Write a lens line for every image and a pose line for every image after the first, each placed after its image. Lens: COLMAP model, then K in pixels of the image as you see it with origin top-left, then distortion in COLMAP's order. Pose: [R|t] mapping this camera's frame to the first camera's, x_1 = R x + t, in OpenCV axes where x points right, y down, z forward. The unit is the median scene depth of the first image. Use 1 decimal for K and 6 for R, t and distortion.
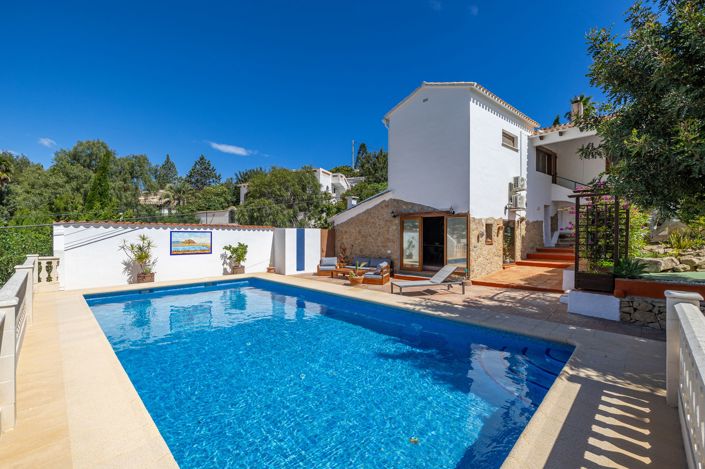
lens RADIAL K [[300.3, 0, 352.4], [0, 300.3, 236.4], [0, 0, 1]] dist [0.006888, -0.000205]
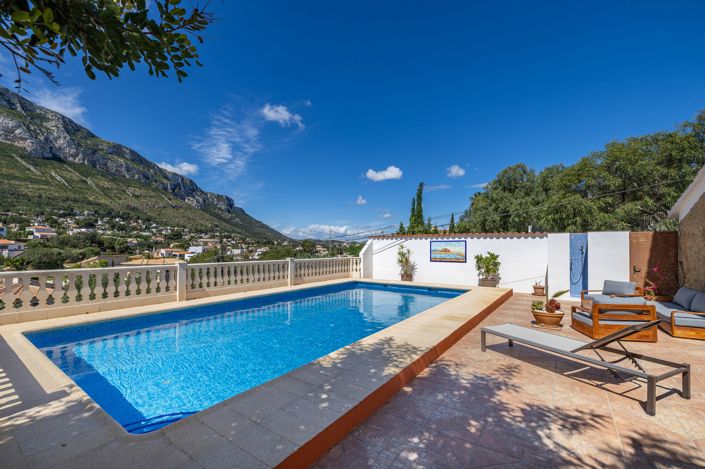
lens RADIAL K [[300.3, 0, 347.8], [0, 300.3, 239.5], [0, 0, 1]] dist [0.006888, -0.000205]
pose [[0.148996, -0.023101, -0.988568, 0.506316], [0.000665, 0.999729, -0.023261, 0.003915], [0.988838, 0.002808, 0.148971, 0.491372]]
